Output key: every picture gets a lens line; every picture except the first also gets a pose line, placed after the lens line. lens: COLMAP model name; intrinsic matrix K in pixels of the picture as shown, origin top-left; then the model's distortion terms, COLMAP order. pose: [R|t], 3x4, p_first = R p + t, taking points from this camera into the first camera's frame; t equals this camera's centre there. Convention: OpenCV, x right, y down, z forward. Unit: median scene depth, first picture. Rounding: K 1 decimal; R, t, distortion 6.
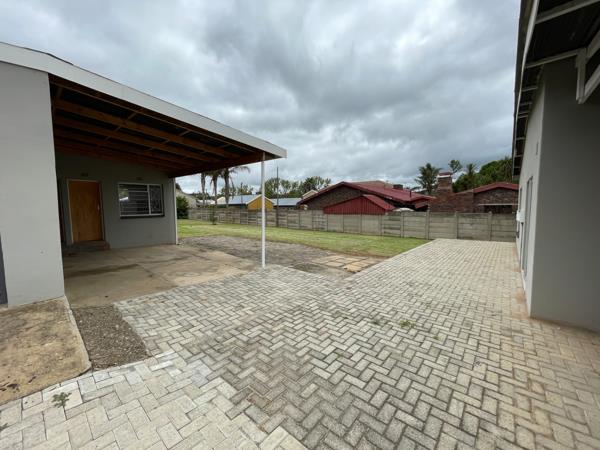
lens RADIAL K [[242.3, 0, 301.3], [0, 242.3, 226.6], [0, 0, 1]] dist [-0.001055, -0.000291]
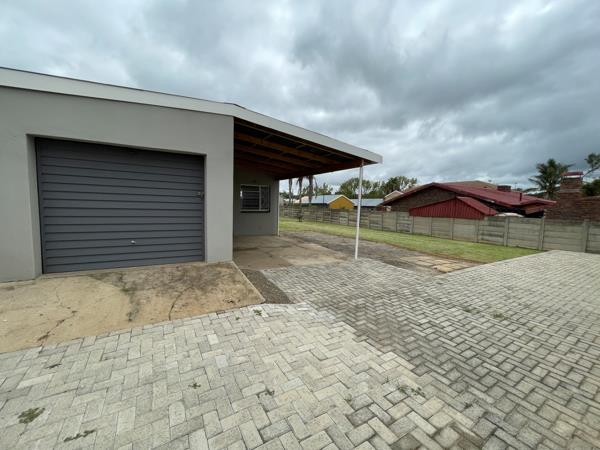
lens RADIAL K [[248.8, 0, 300.7], [0, 248.8, 214.2], [0, 0, 1]] dist [-0.000200, -0.000229]
pose [[0.952970, 0.038882, -0.300561, -0.057990], [-0.054504, 0.997554, -0.043765, 0.021143], [0.298124, 0.058089, 0.952758, -0.206263]]
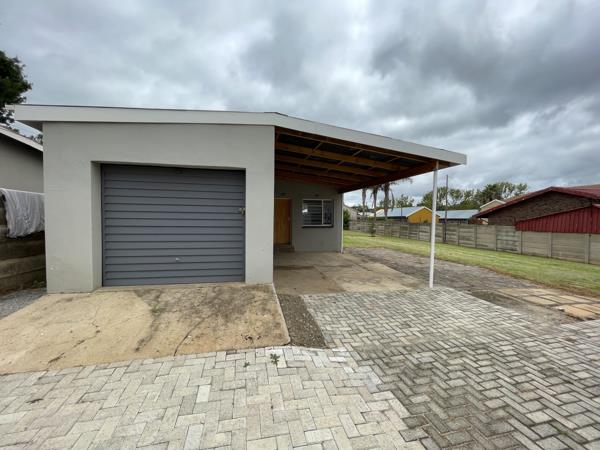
lens RADIAL K [[242.3, 0, 301.3], [0, 242.3, 226.6], [0, 0, 1]] dist [-0.001055, -0.000291]
pose [[0.811925, 0.032821, -0.582839, -0.029116], [-0.062210, 0.997597, -0.030484, -0.000516], [0.580438, 0.061009, 0.812016, -0.023623]]
